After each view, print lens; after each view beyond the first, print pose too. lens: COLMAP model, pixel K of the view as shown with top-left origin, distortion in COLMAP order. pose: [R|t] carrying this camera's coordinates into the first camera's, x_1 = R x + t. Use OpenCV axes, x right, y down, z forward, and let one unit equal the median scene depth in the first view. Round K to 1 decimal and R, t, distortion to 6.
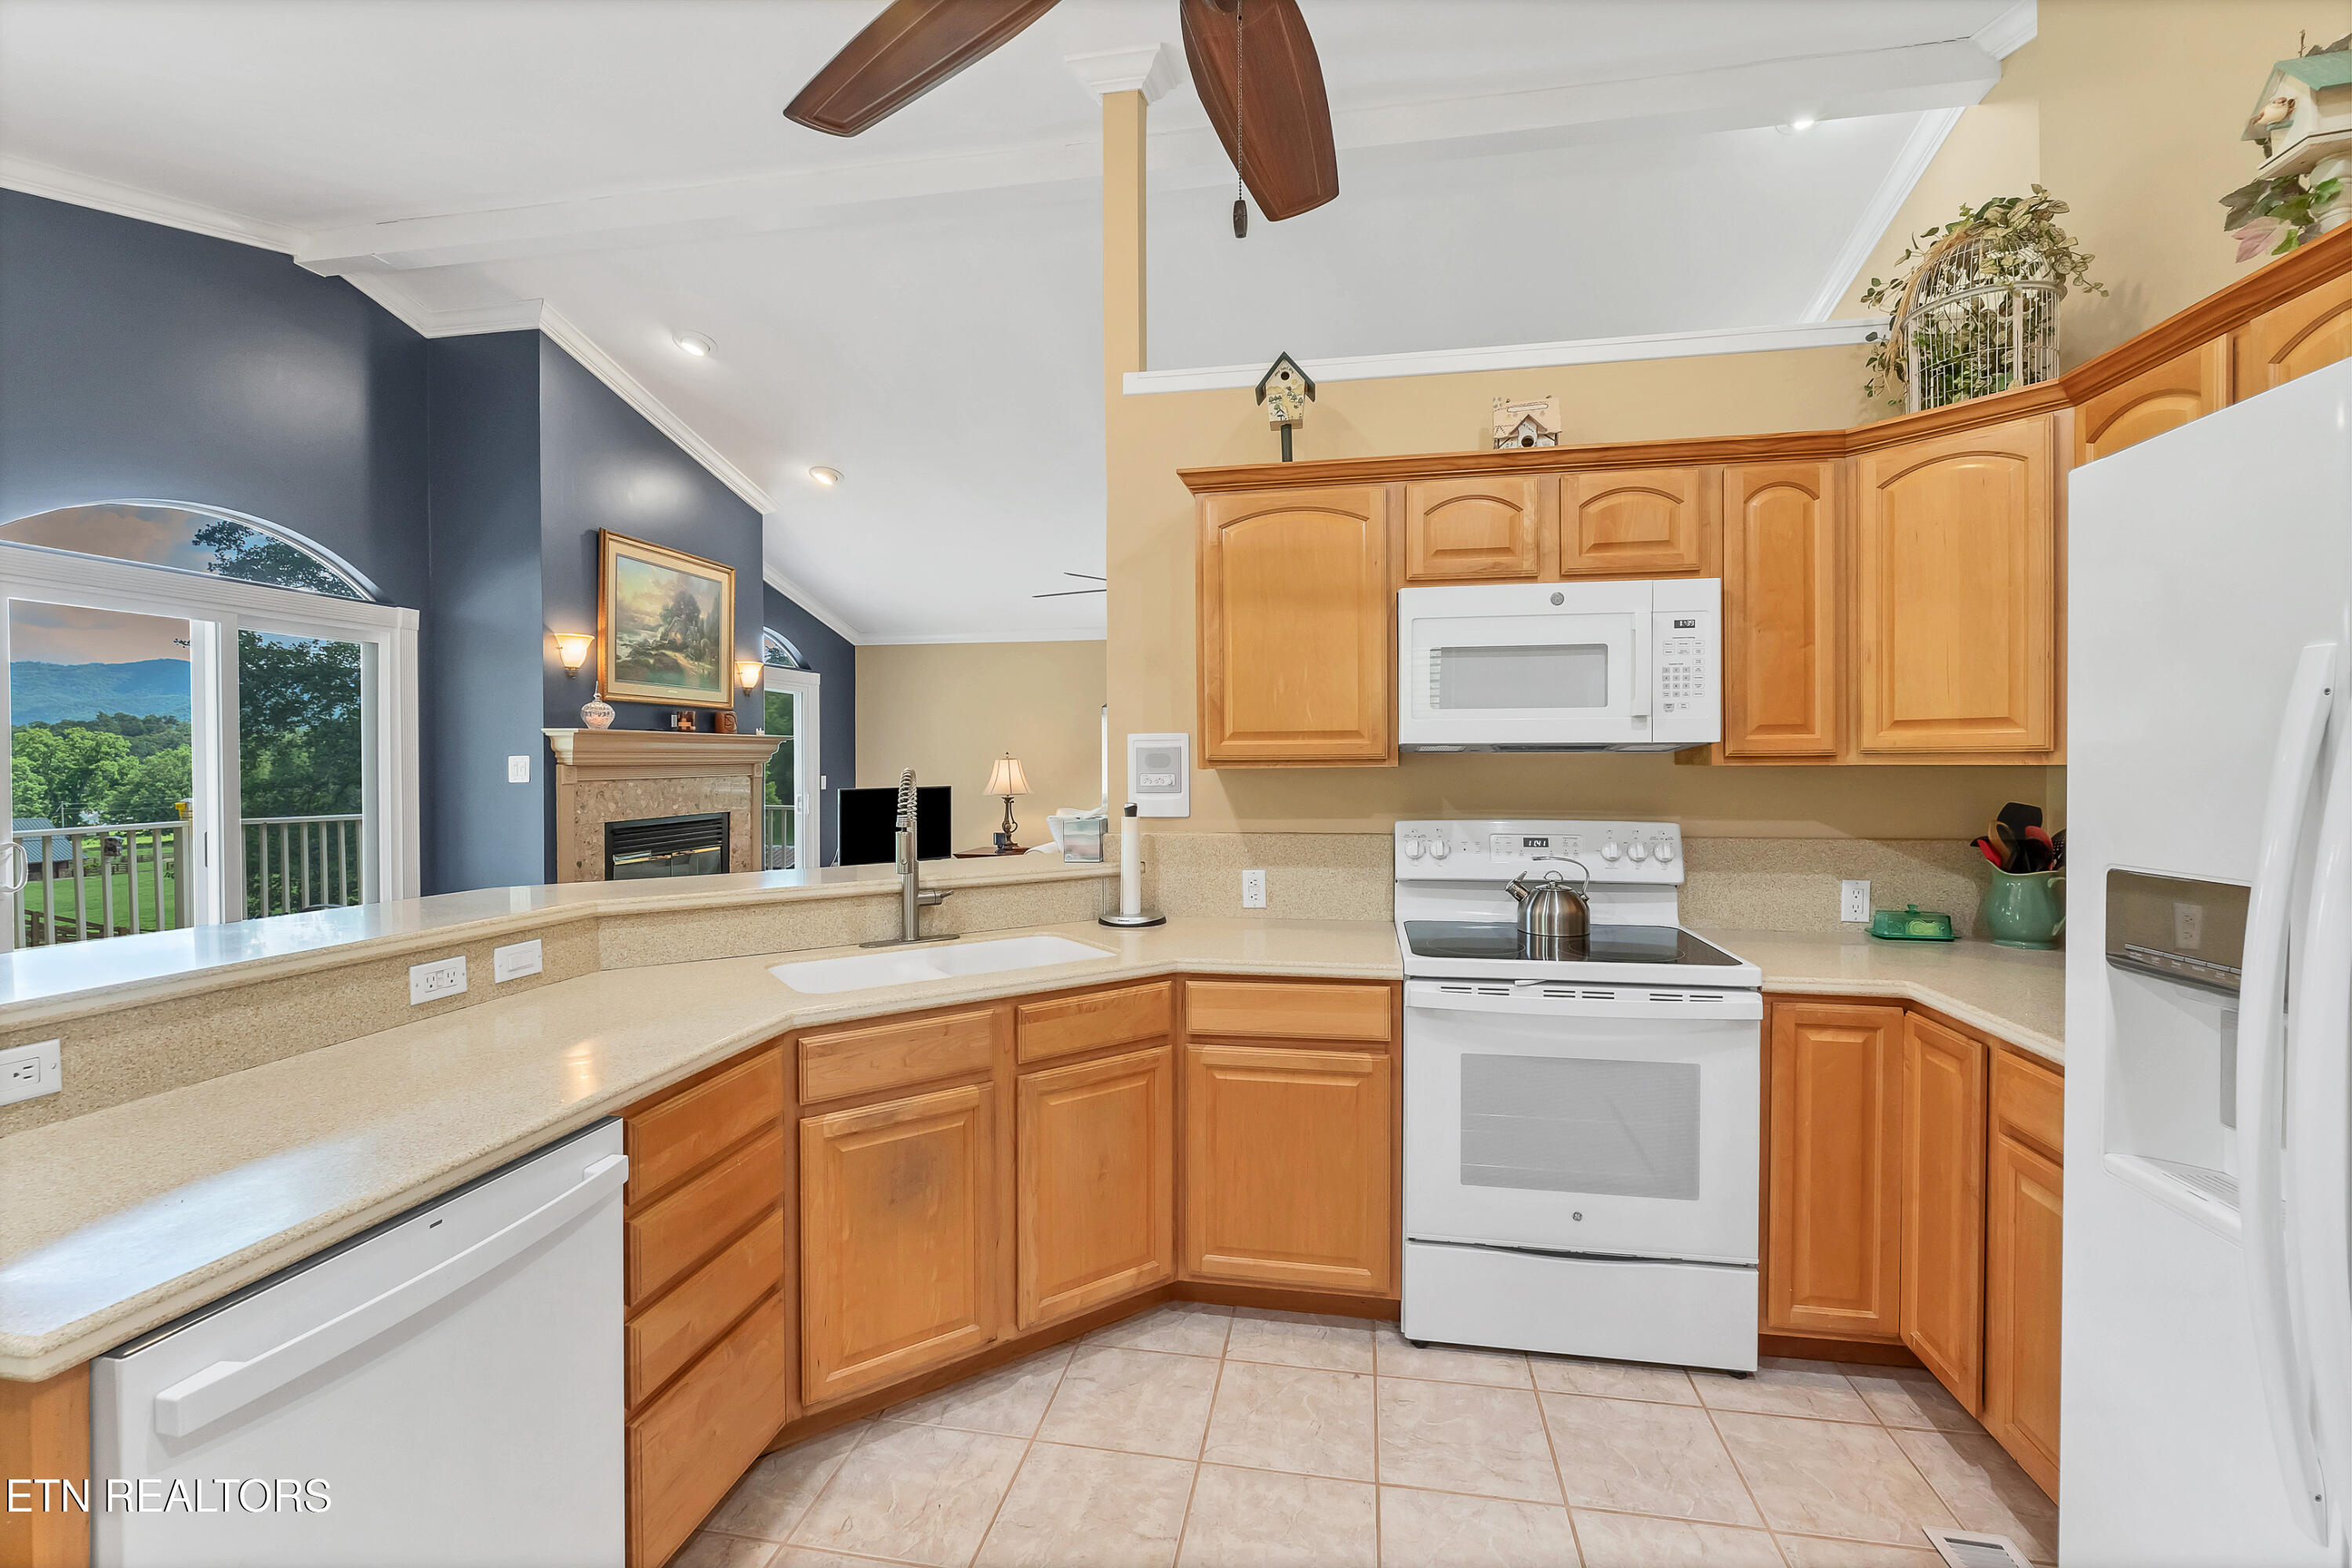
lens RADIAL K [[962.4, 0, 1171.7], [0, 962.4, 761.8], [0, 0, 1]] dist [-0.002484, -0.000255]
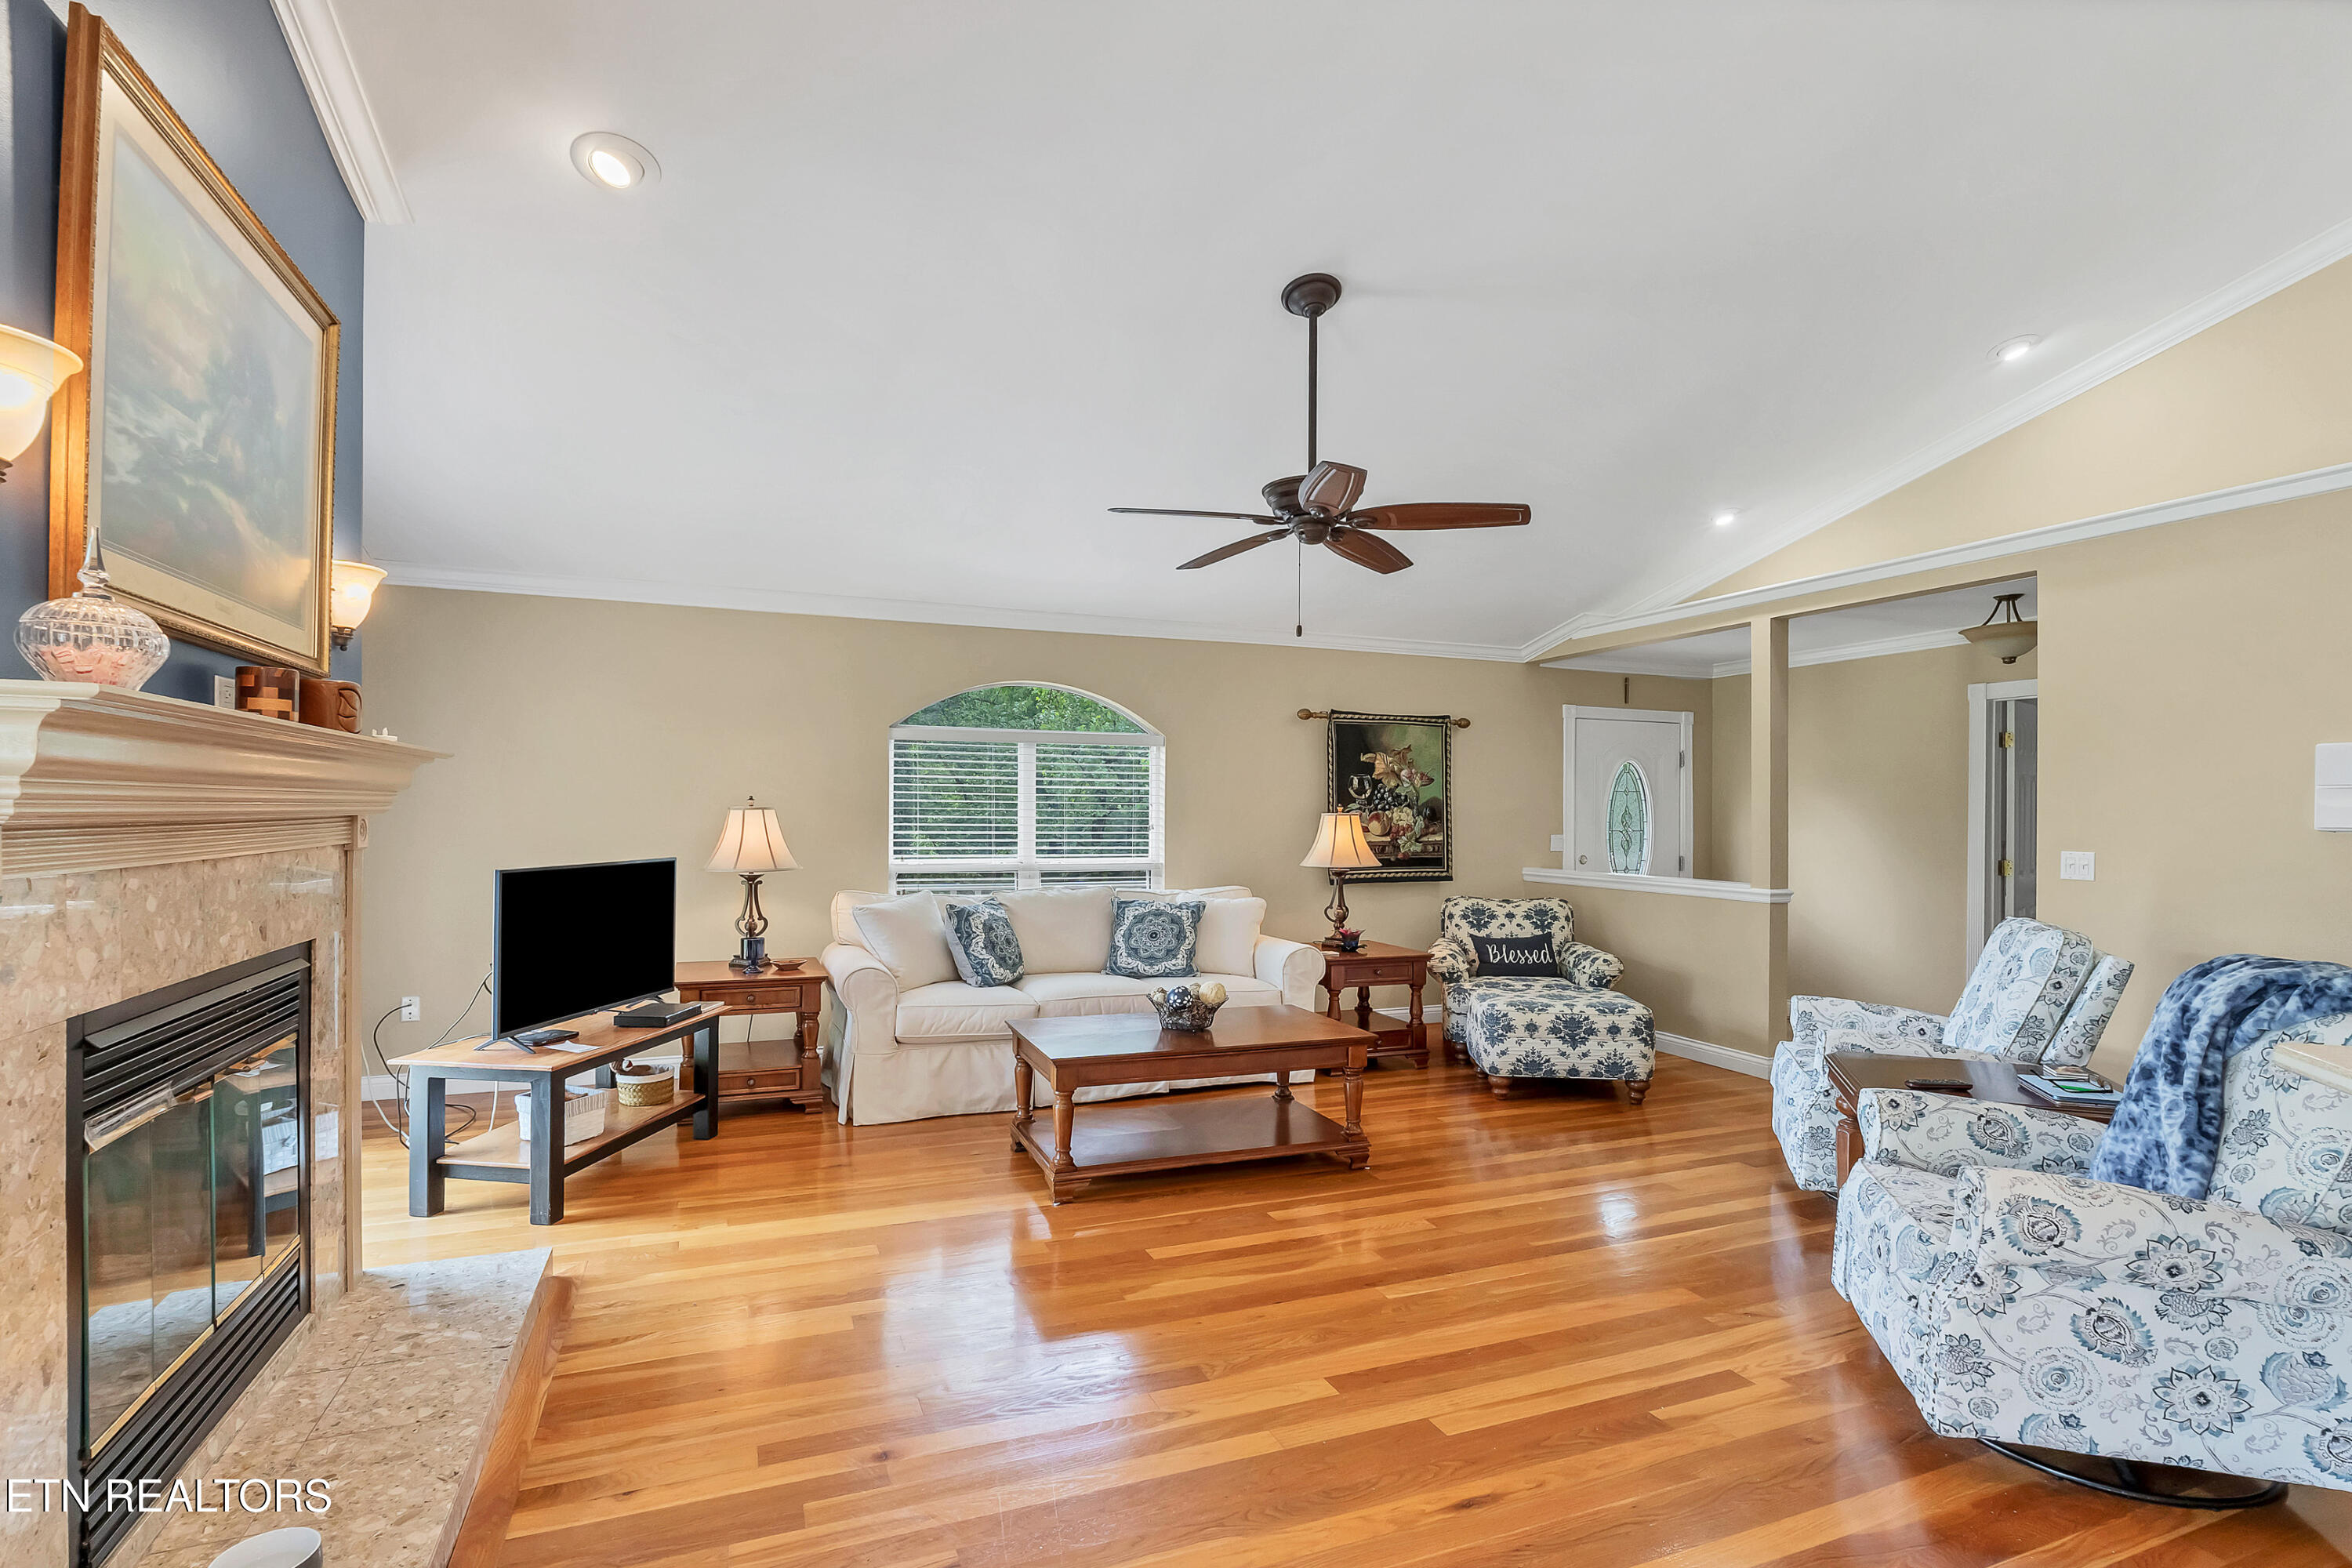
lens RADIAL K [[1045.8, 0, 1175.4], [0, 1045.8, 804.5], [0, 0, 1]] dist [0.000487, 0.000006]
pose [[0.848461, 0.011981, 0.529122, -0.414222], [-0.008462, 0.999923, -0.009073, -0.002468], [-0.529190, 0.003221, 0.848497, 0.486463]]
